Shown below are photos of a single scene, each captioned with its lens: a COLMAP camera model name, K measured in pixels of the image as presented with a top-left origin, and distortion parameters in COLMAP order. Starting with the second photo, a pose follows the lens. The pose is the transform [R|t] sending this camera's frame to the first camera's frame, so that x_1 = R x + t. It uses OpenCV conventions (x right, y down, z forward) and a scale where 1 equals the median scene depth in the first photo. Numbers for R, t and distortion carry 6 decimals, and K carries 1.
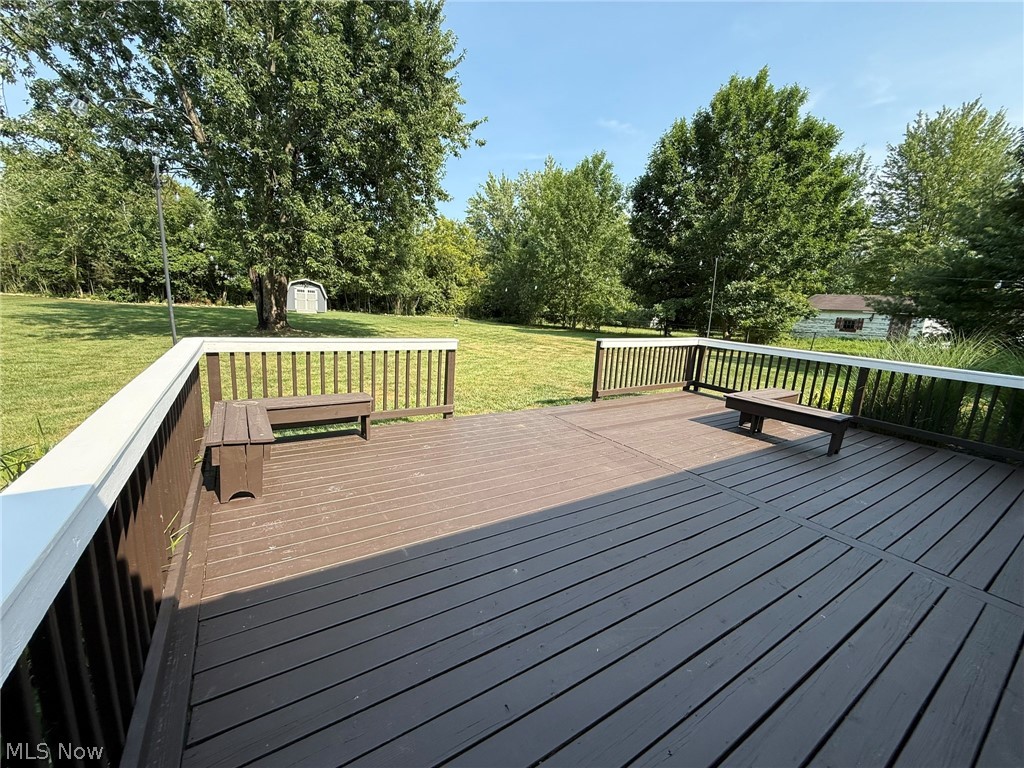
lens RADIAL K [[411.0, 0, 511.8], [0, 411.0, 385.8], [0, 0, 1]] dist [0.000697, 0.000157]
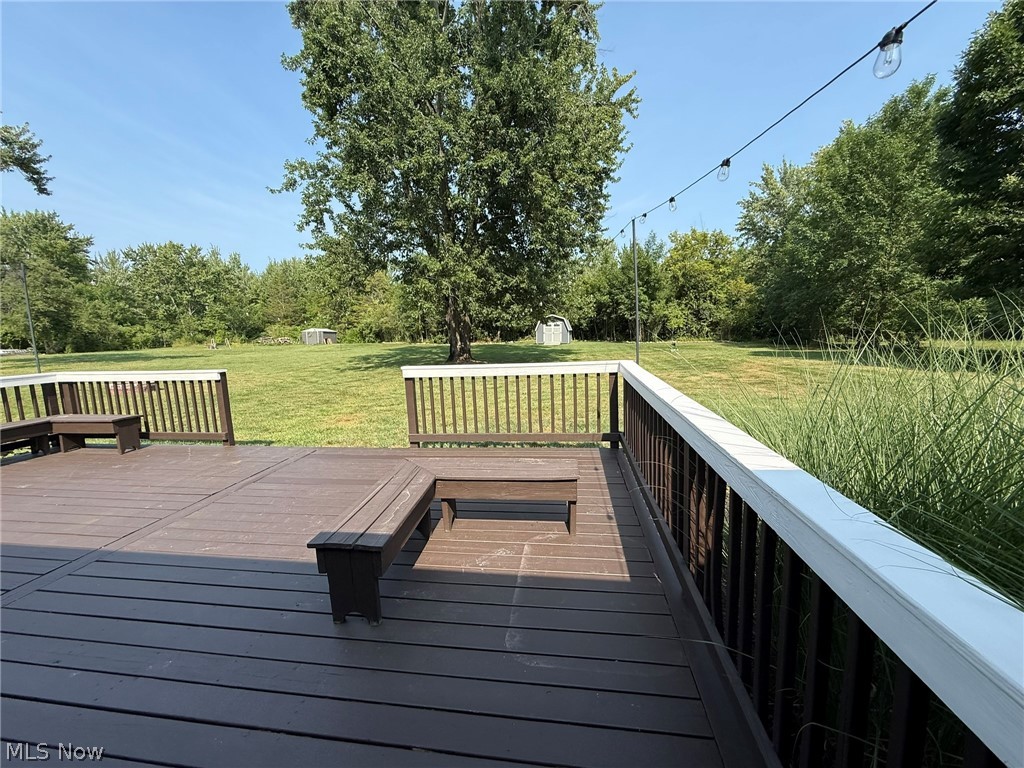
lens RADIAL K [[411.0, 0, 511.8], [0, 411.0, 382.9], [0, 0, 1]] dist [0.000697, 0.000157]
pose [[0.747312, 0.009232, -0.664409, 0.253315], [-0.058089, 0.996983, -0.051485, -0.015878], [0.661929, 0.077070, 0.745594, 0.161762]]
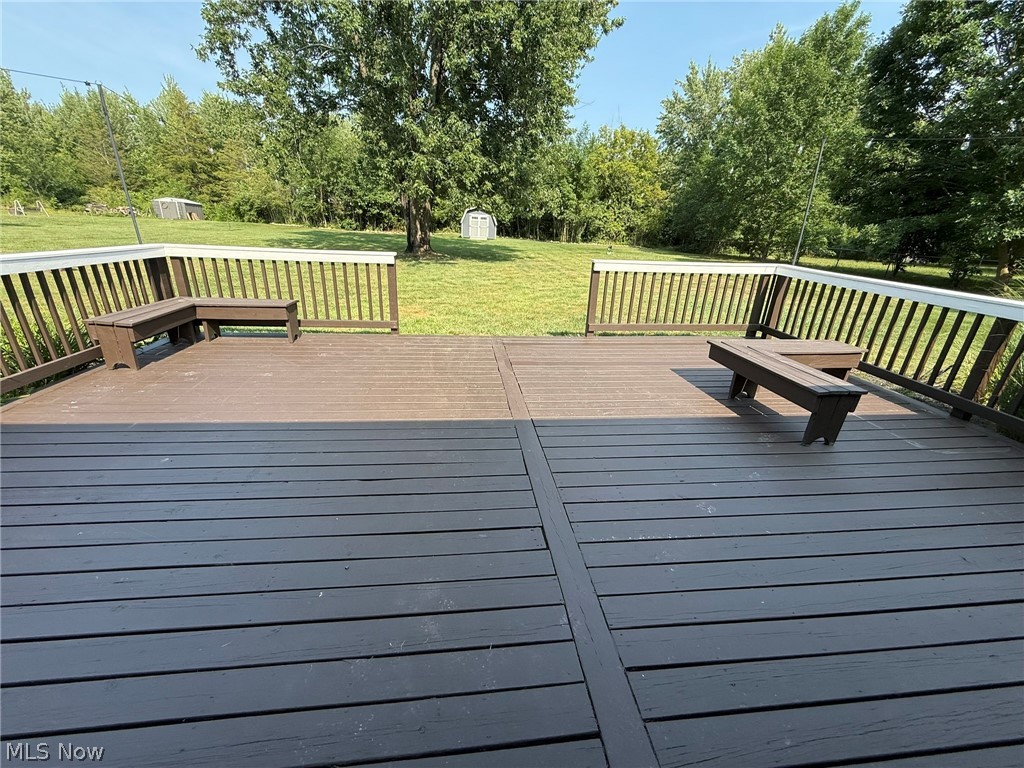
lens RADIAL K [[411.0, 0, 511.2], [0, 411.0, 385.4], [0, 0, 1]] dist [0.000697, 0.000157]
pose [[0.896740, 0.147713, -0.417179, 0.128718], [-0.079352, 0.981044, 0.176793, -0.000011], [0.435386, -0.125433, 0.891463, 0.048414]]
